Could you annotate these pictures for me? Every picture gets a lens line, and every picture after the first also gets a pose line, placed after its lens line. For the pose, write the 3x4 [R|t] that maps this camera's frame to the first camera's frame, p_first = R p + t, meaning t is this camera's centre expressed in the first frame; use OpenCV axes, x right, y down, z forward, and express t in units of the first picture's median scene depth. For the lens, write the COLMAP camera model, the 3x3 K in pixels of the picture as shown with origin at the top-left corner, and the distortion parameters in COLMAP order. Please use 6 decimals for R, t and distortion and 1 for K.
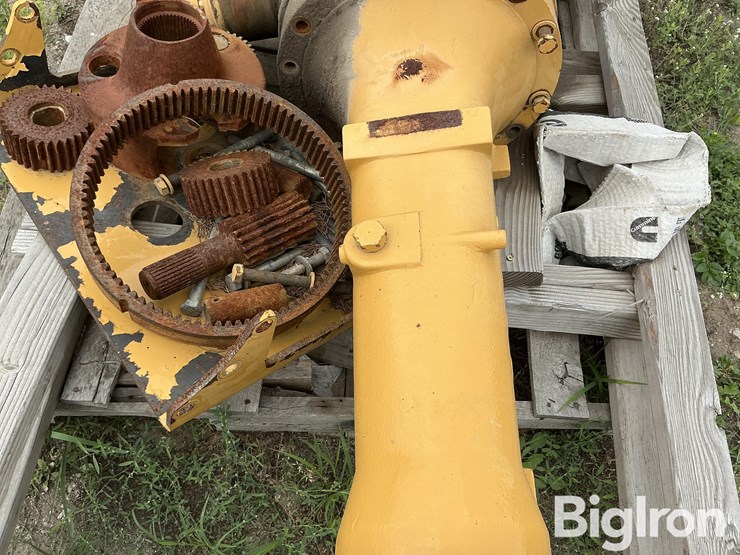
lens RADIAL K [[619.3, 0, 370.0], [0, 619.3, 277.5], [0, 0, 1]] dist [0.148112, -0.321967]
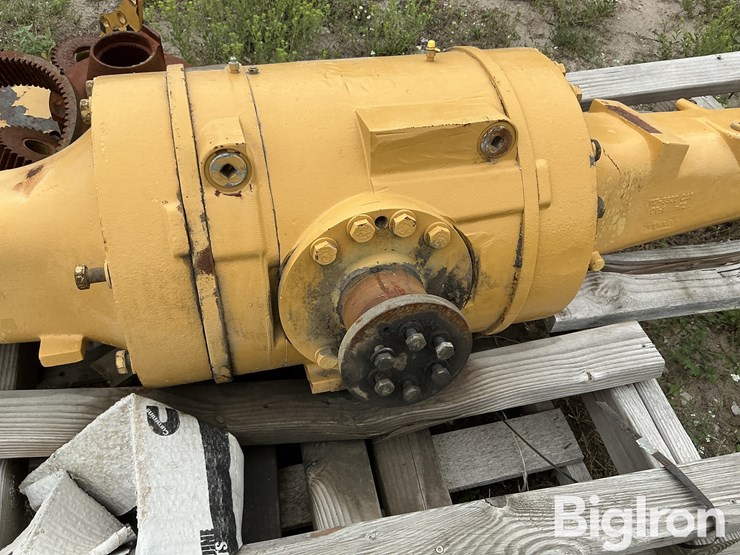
lens RADIAL K [[619.3, 0, 370.0], [0, 619.3, 277.5], [0, 0, 1]] dist [0.148112, -0.321967]
pose [[0.265653, 0.694570, -0.668582, 0.871007], [-0.855277, 0.489825, 0.169031, -0.782668], [0.444892, 0.526919, 0.724173, 0.569978]]
